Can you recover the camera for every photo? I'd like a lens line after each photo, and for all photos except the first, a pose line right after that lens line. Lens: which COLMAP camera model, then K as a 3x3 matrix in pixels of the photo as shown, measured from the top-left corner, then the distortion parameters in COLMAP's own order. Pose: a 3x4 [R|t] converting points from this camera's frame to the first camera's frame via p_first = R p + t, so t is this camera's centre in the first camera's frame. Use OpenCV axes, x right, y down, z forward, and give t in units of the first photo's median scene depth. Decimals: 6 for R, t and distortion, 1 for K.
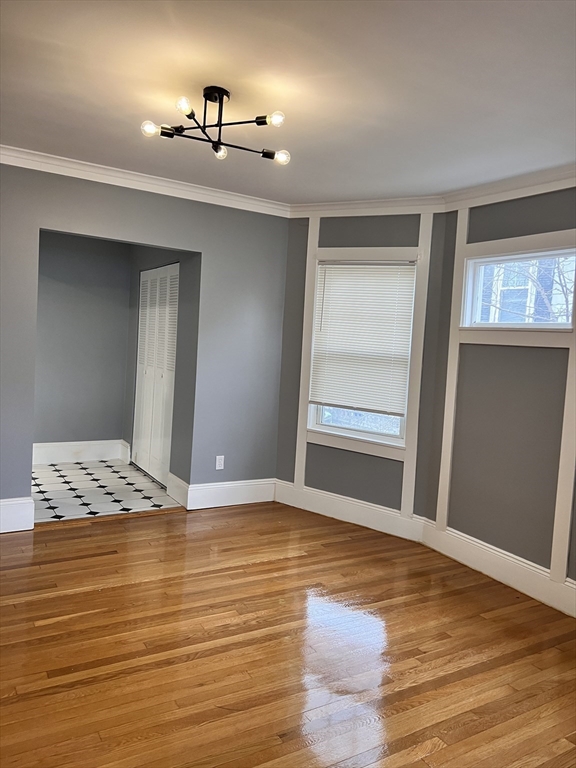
lens RADIAL K [[574.3, 0, 282.6], [0, 574.3, 378.9], [0, 0, 1]] dist [0.055376, -0.051772]
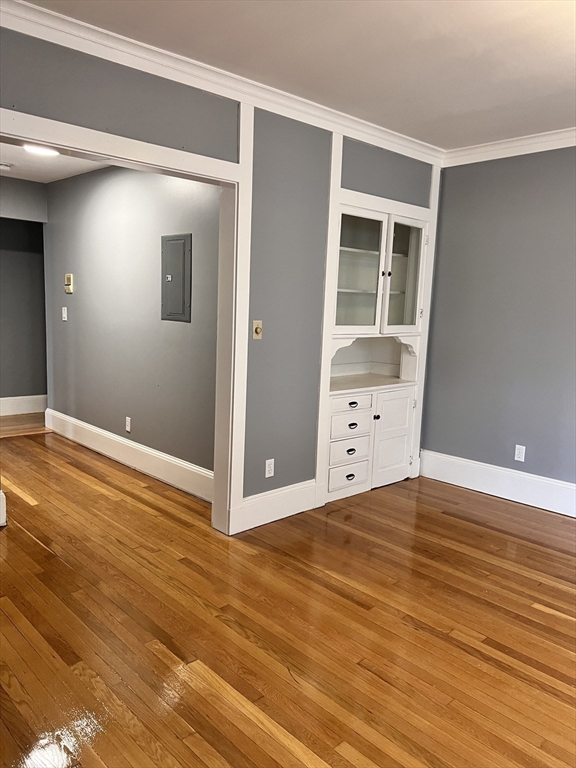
lens RADIAL K [[574.3, 0, 286.9], [0, 574.3, 383.4], [0, 0, 1]] dist [0.055376, -0.051772]
pose [[0.232944, 0.086020, -0.968678, 0.278345], [-0.085361, 0.994044, 0.067745, 0.010321], [0.968737, 0.066906, 0.238900, 0.226941]]
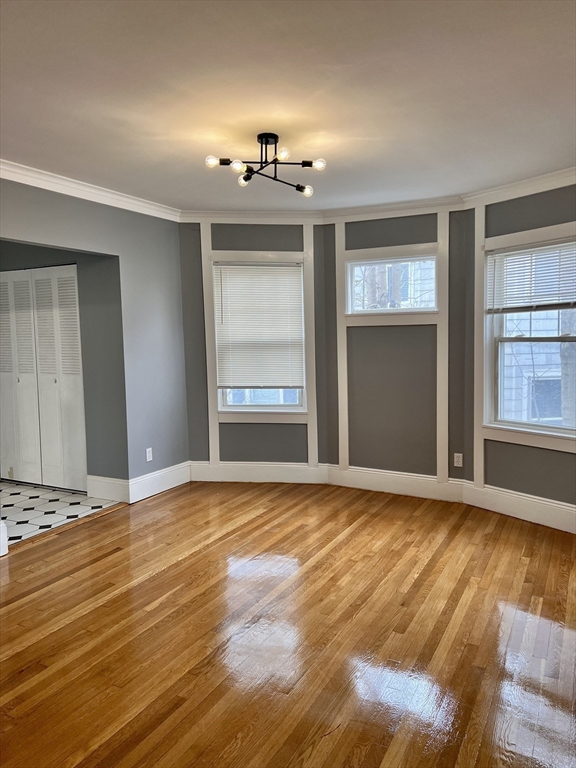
lens RADIAL K [[574.3, 0, 282.9], [0, 574.3, 382.2], [0, 0, 1]] dist [0.055376, -0.051772]
pose [[0.850953, -0.119179, 0.511542, -0.483409], [0.102473, 0.992873, 0.060855, -0.029469], [-0.515149, 0.000634, 0.857100, -0.043507]]
